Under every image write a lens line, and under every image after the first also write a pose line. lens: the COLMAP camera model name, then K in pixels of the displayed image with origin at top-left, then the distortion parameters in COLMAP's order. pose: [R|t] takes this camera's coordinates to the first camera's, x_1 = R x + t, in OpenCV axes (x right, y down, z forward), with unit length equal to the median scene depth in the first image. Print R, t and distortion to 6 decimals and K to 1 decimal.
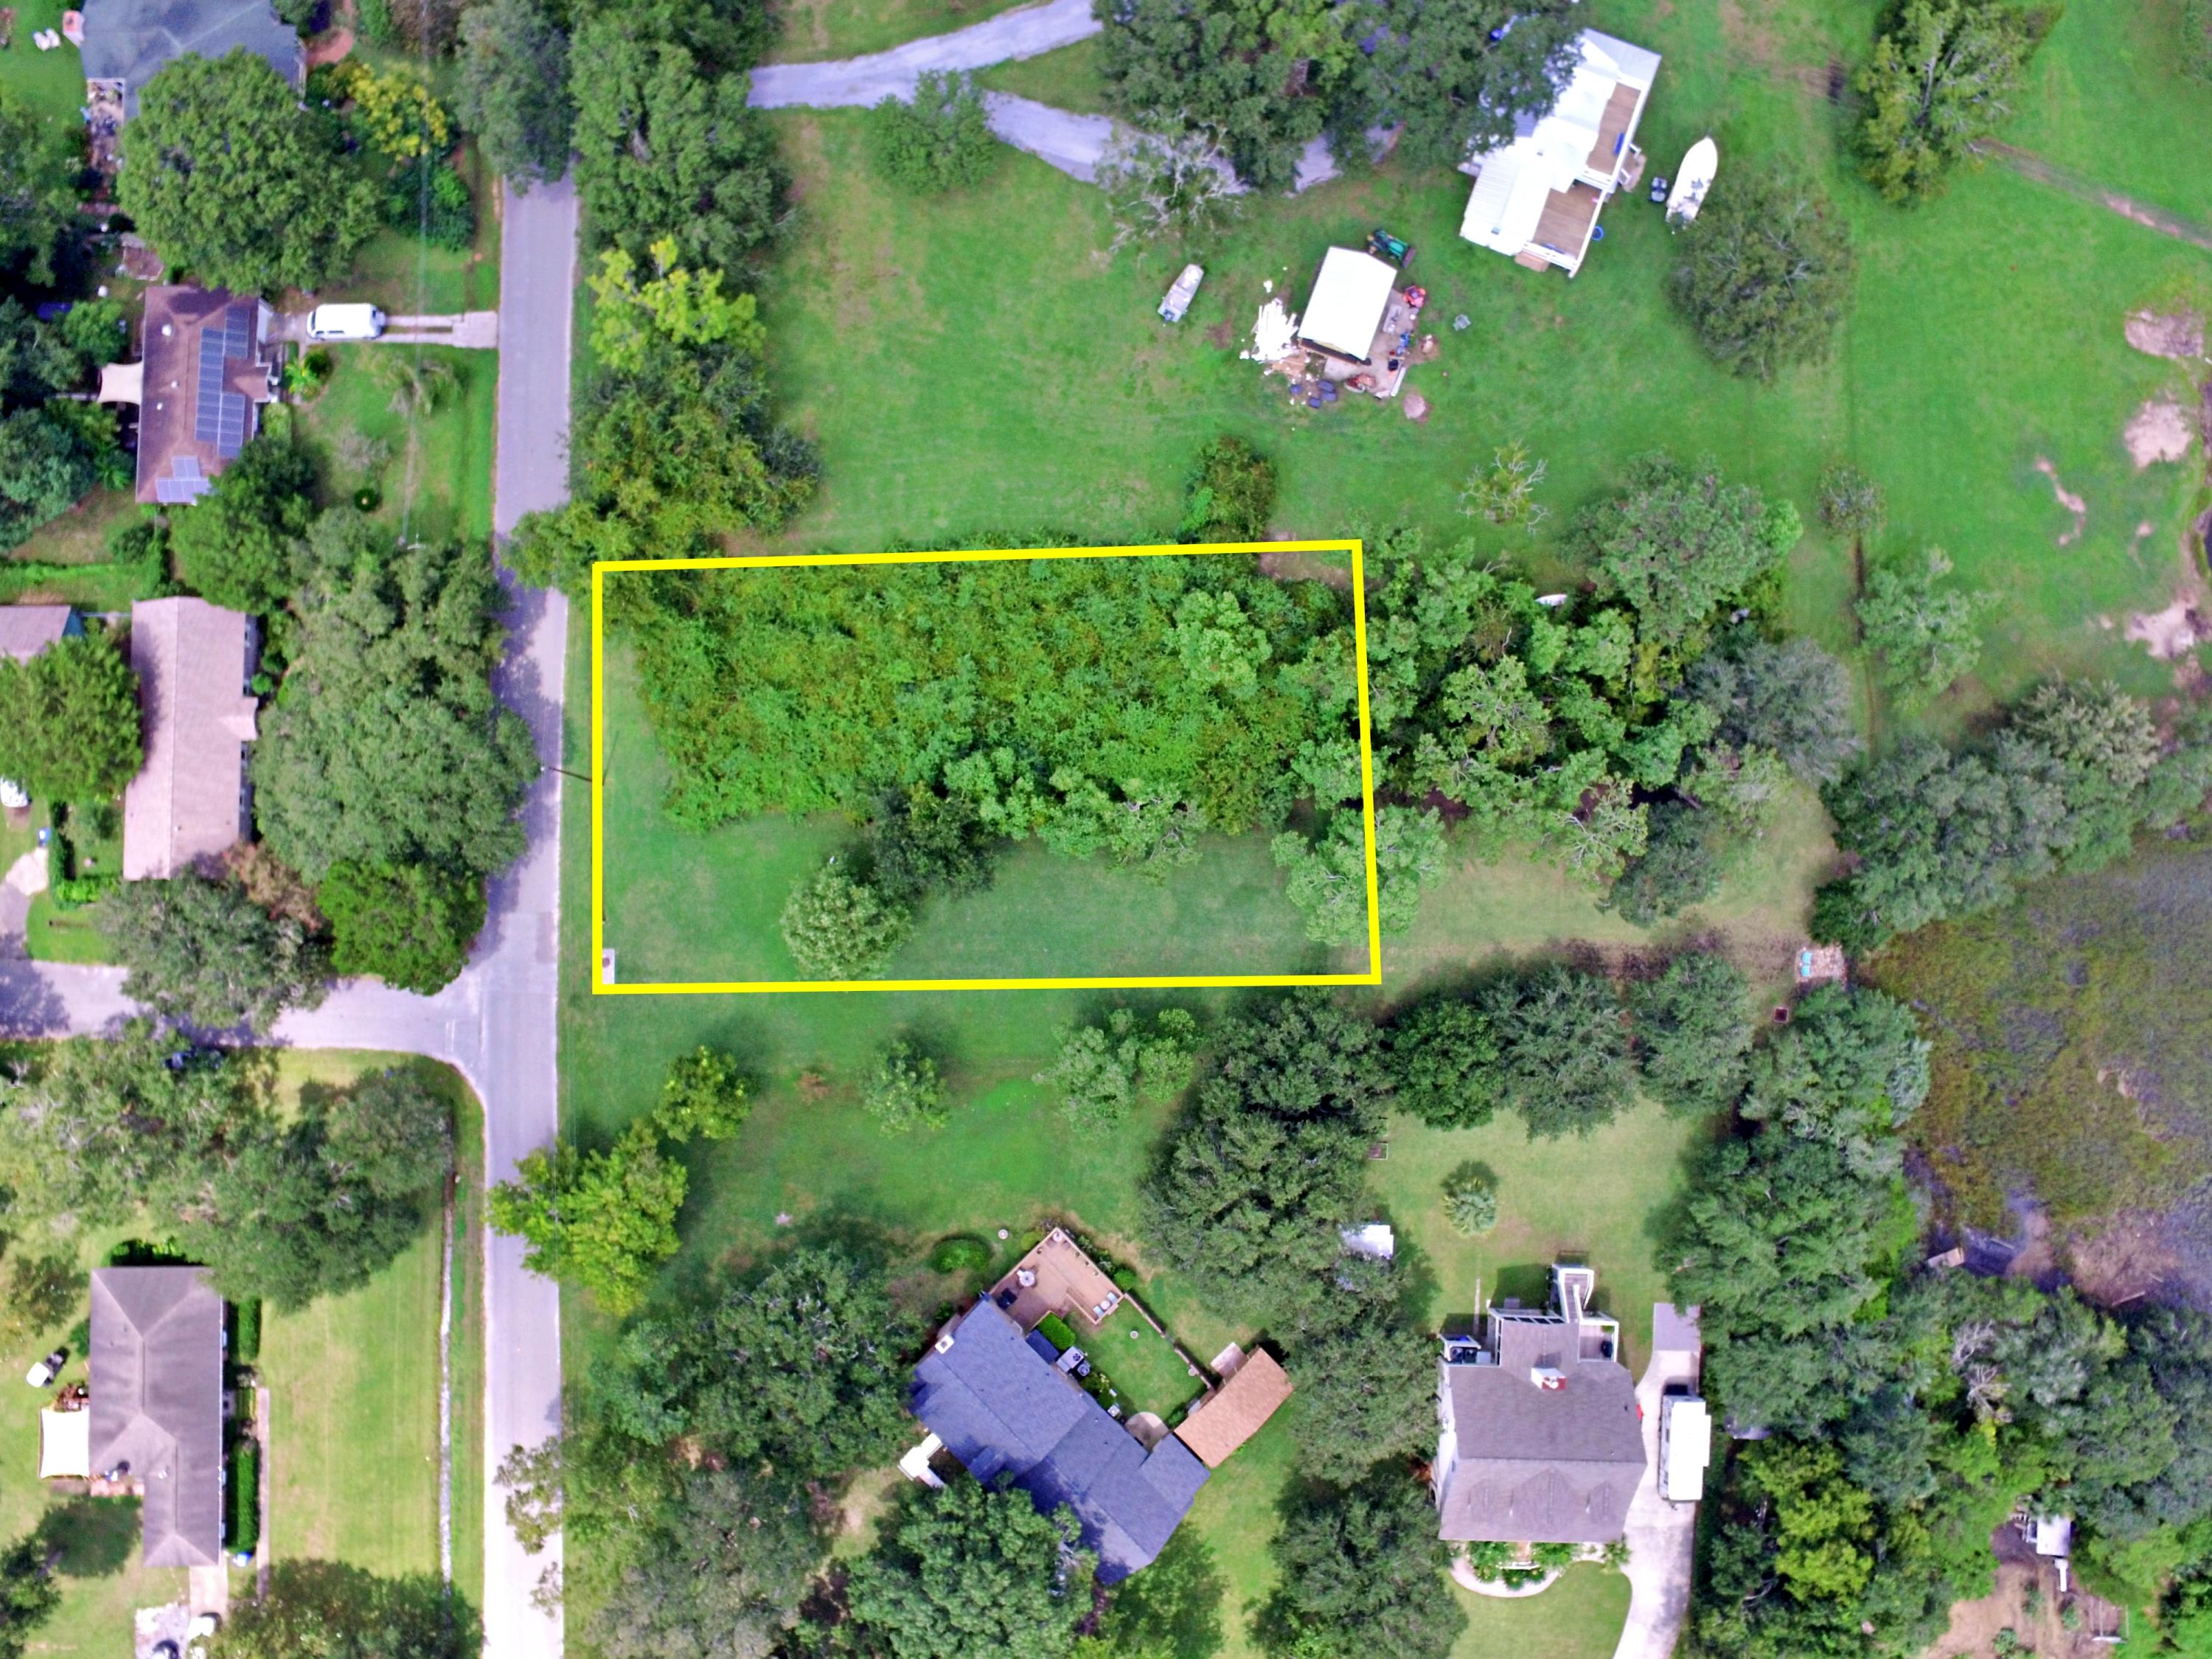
lens RADIAL K [[1536.8, 0, 1132.6], [0, 1536.8, 879.9], [0, 0, 1]] dist [-0.098507, 0.002140]
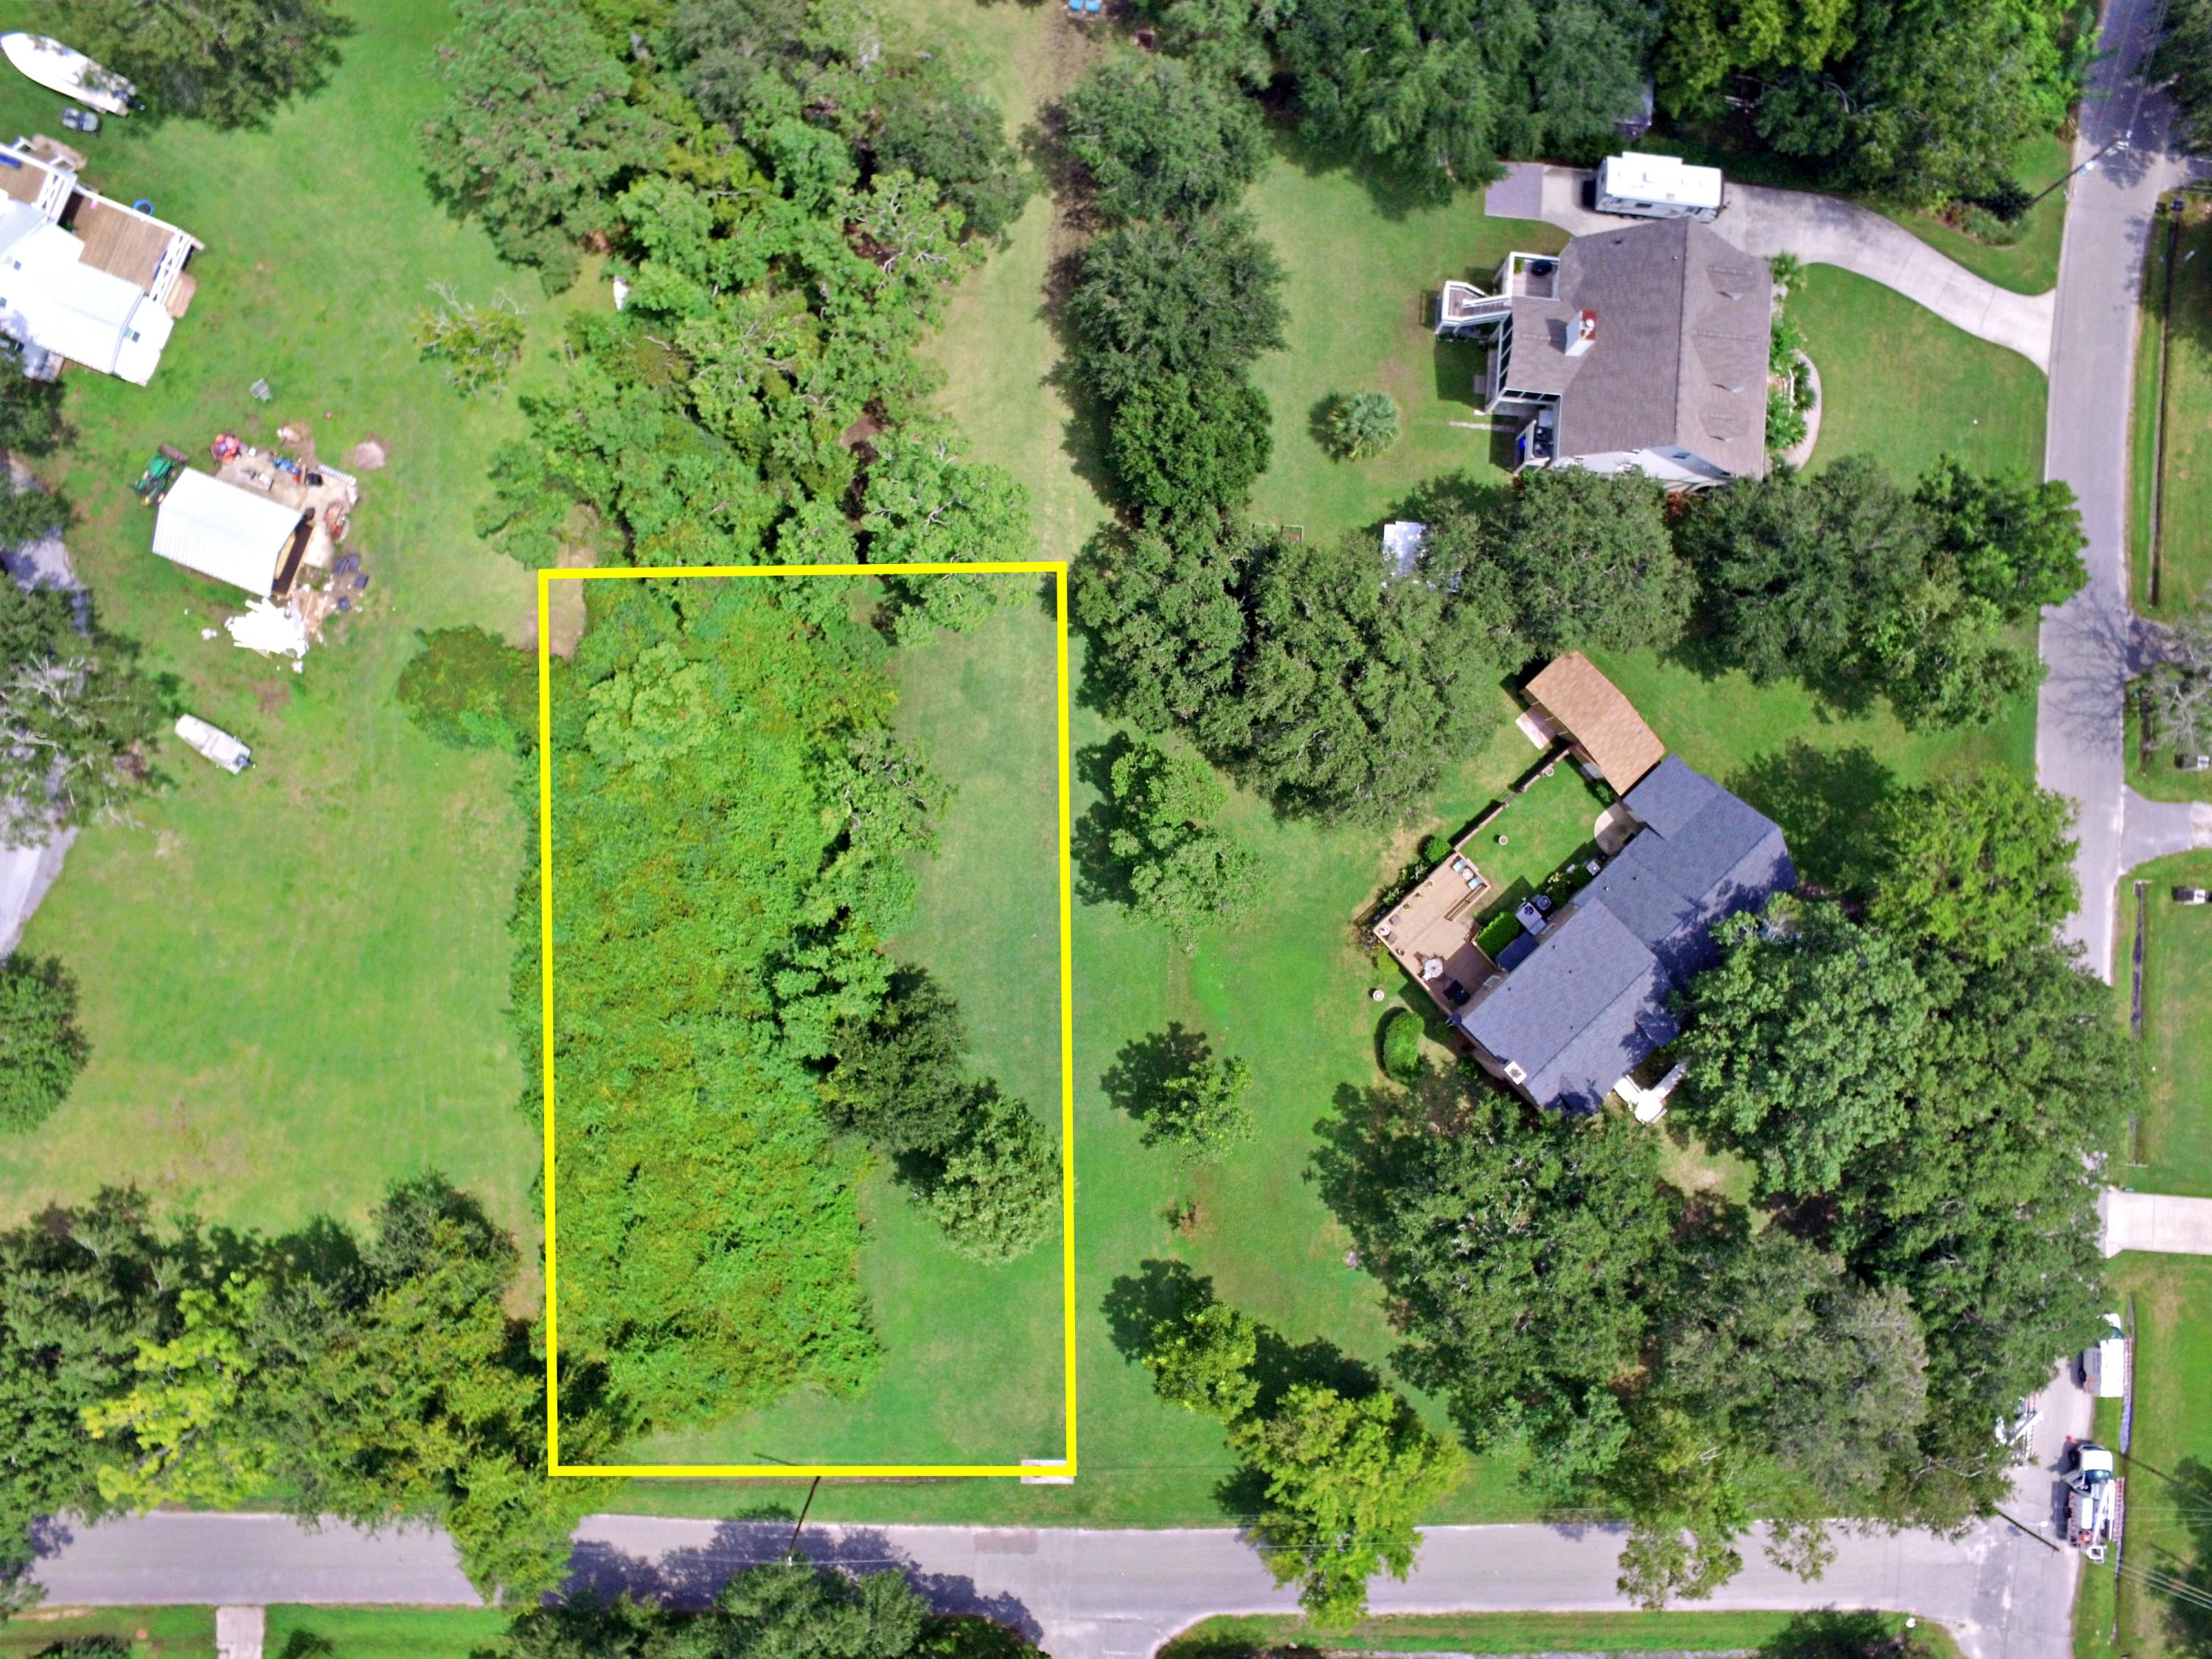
lens RADIAL K [[1536.8, 0, 1132.6], [0, 1536.8, 879.9], [0, 0, 1]] dist [-0.098507, 0.002140]
pose [[0.029631, -0.999297, -0.022969, -0.007538], [0.994839, 0.027252, 0.097742, 0.017625], [-0.097047, -0.025746, 0.994947, 0.197962]]
